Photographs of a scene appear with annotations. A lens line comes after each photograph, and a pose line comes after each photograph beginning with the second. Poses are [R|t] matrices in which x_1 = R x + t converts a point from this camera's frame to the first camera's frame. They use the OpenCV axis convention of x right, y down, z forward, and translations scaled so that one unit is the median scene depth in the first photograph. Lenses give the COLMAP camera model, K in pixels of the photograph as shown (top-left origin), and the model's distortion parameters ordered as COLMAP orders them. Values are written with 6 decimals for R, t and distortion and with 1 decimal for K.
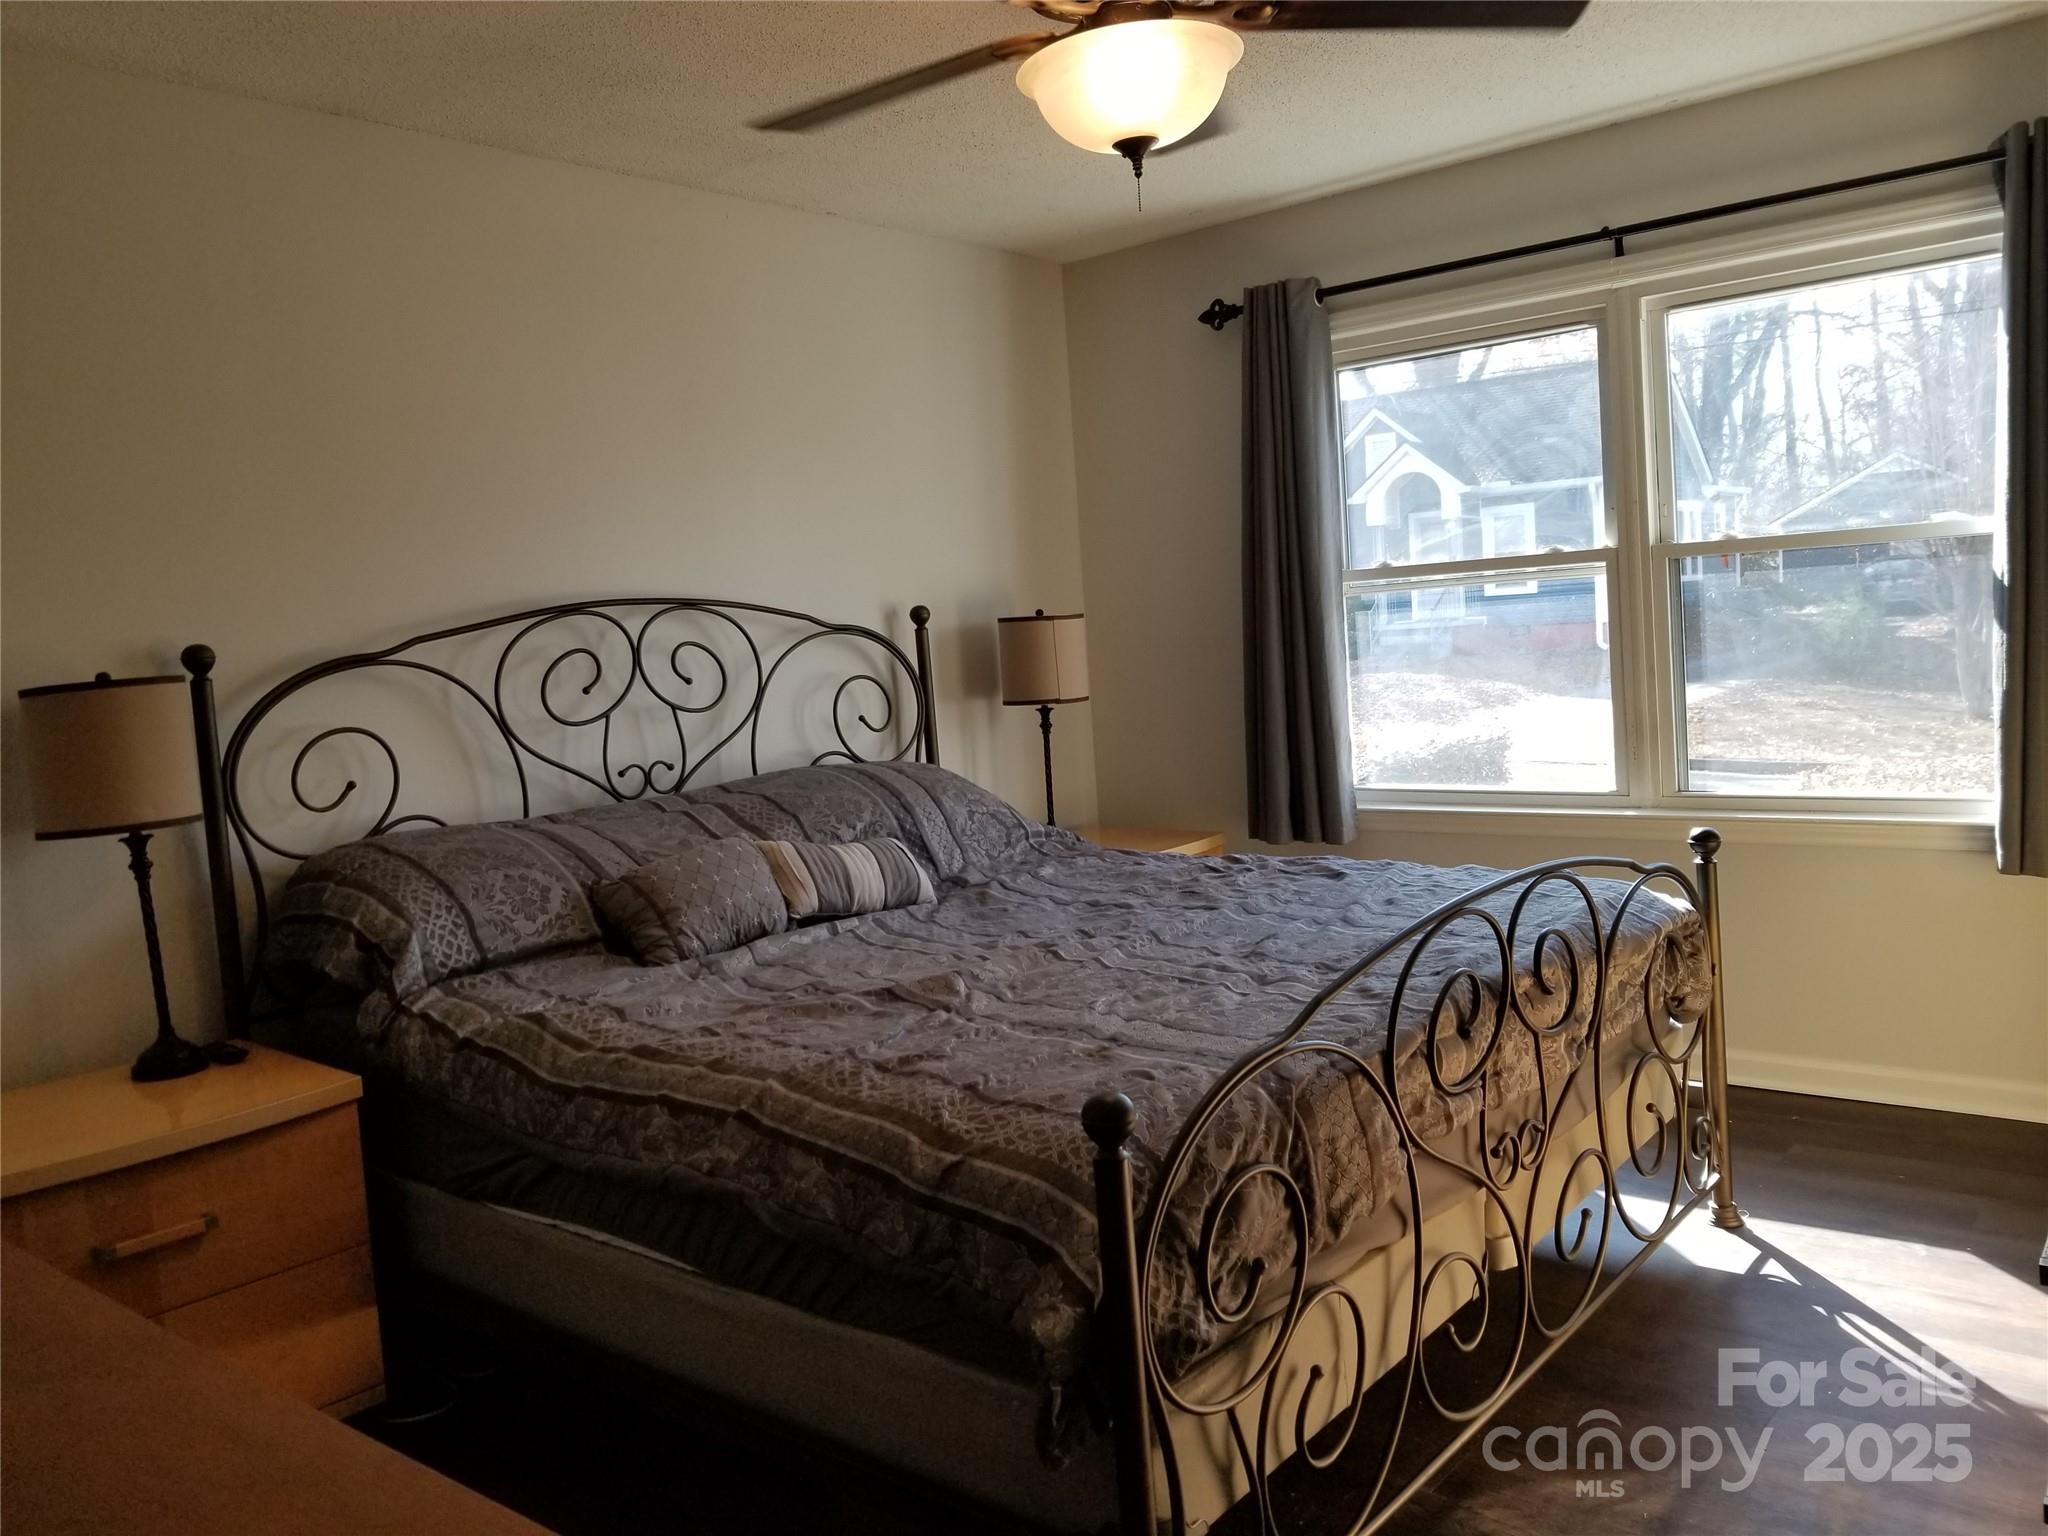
lens RADIAL K [[1600.6, 0, 1023.1], [0, 1600.6, 761.8], [0, 0, 1]] dist [0.068000, -0.127667]
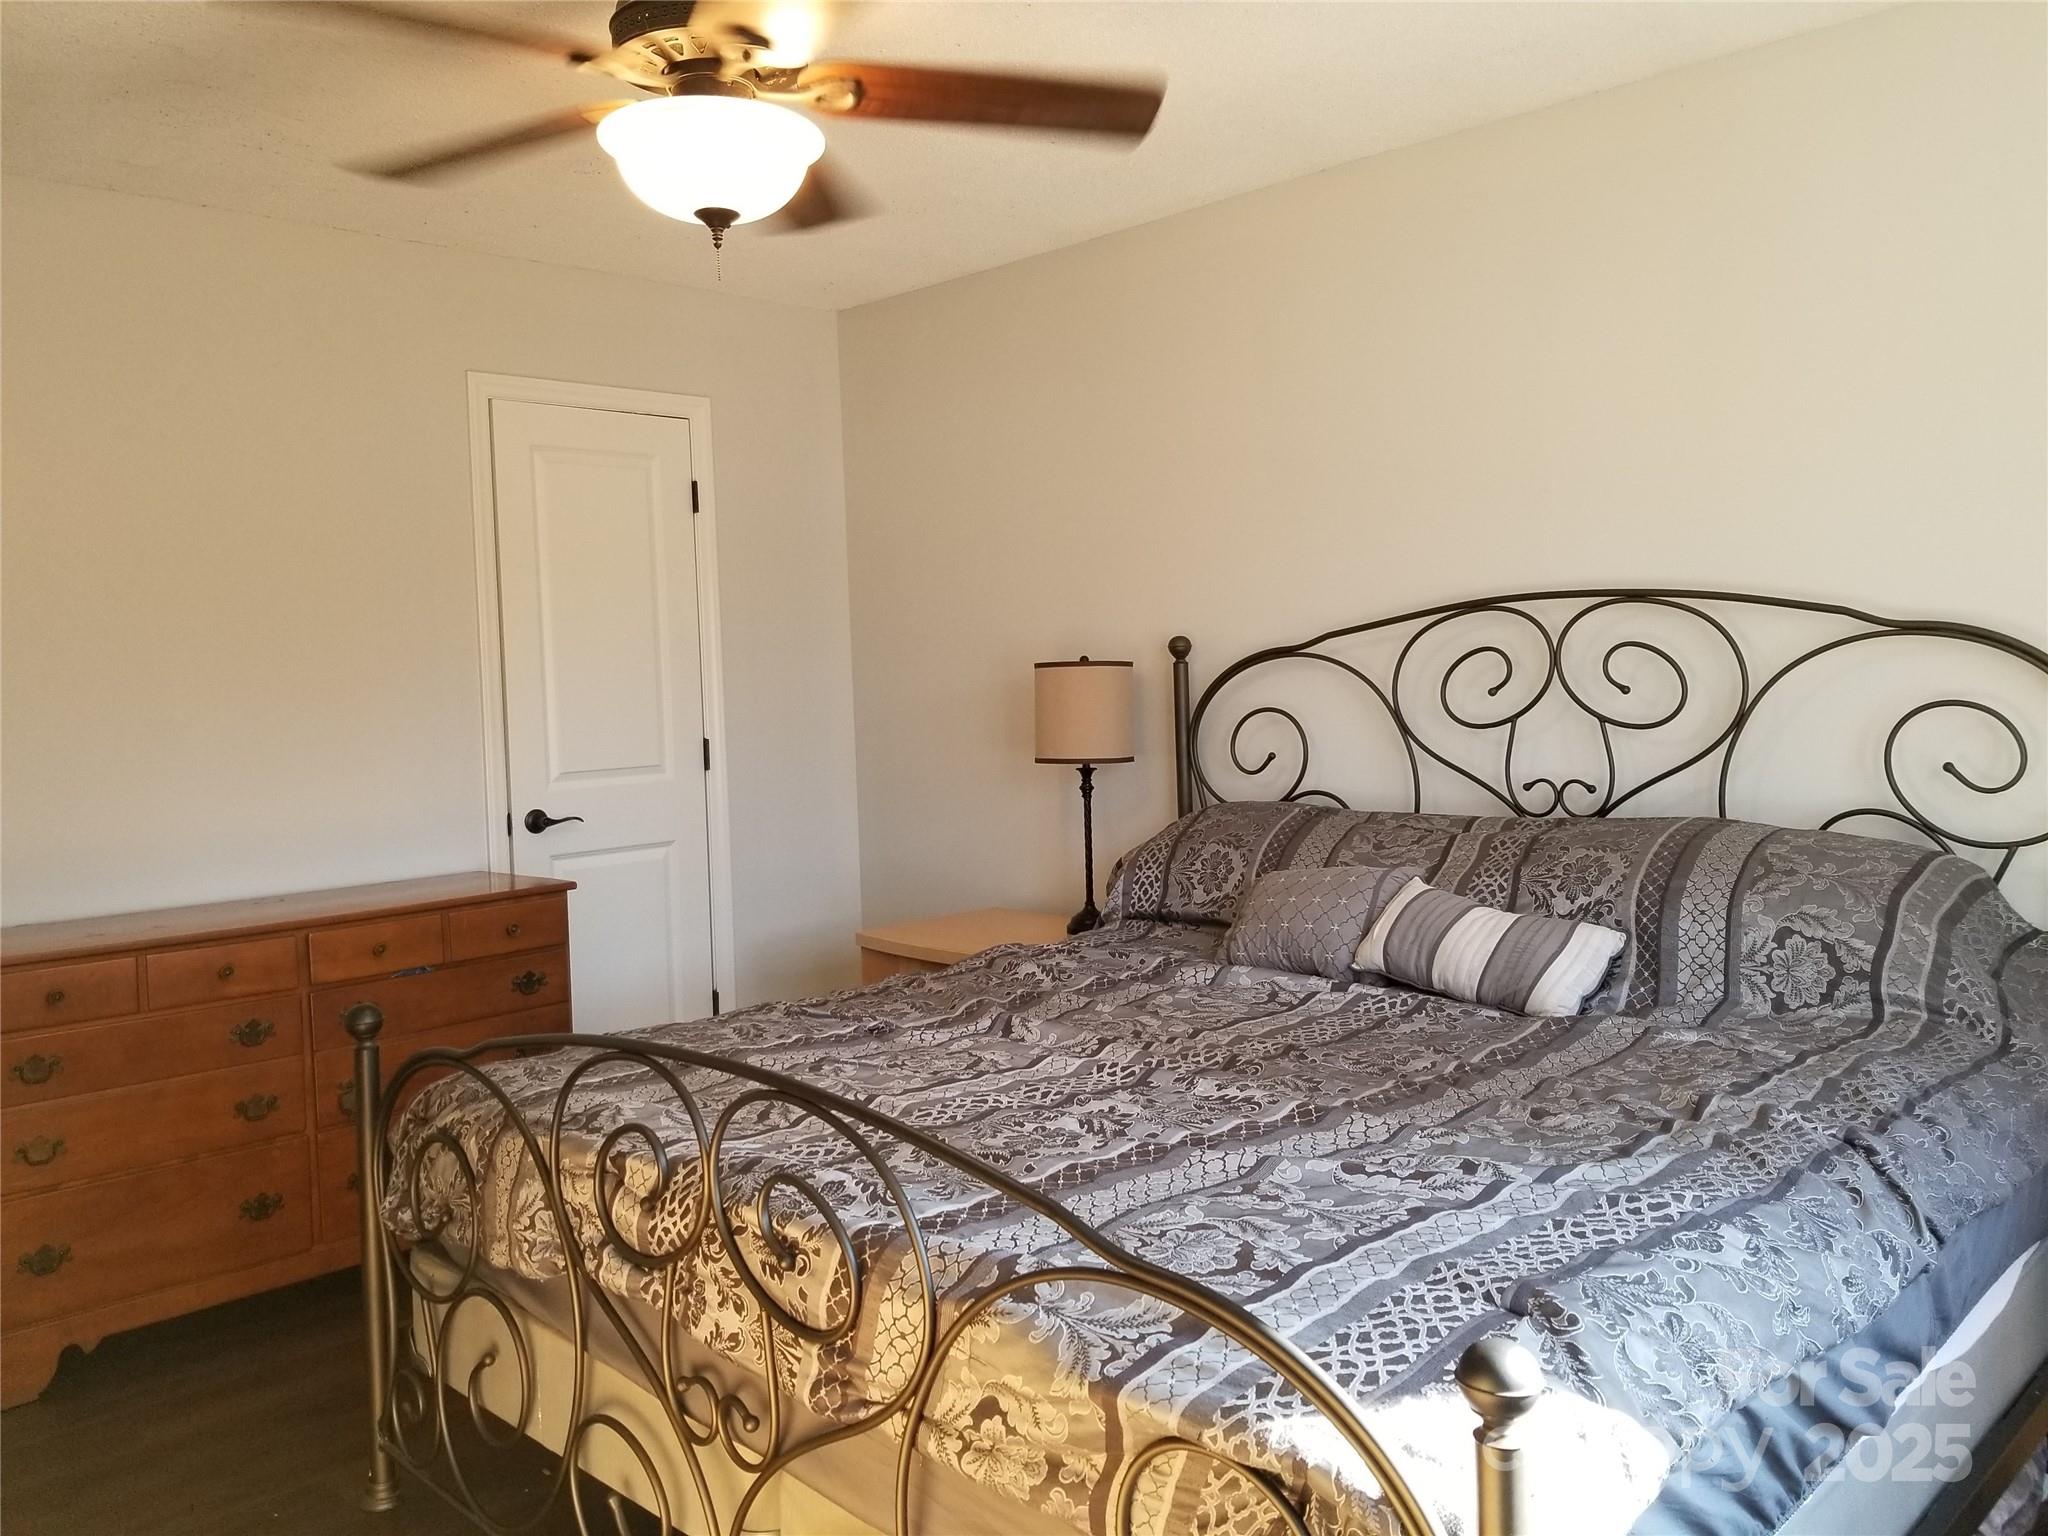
lens RADIAL K [[1600.6, 0, 1022.8], [0, 1600.6, 772.1], [0, 0, 1]] dist [0.068000, -0.127667]
pose [[-0.100611, 0.139833, -0.985050, 0.674512], [-0.044819, 0.988432, 0.144891, -0.120250], [0.993916, 0.058727, -0.093180, 0.810152]]
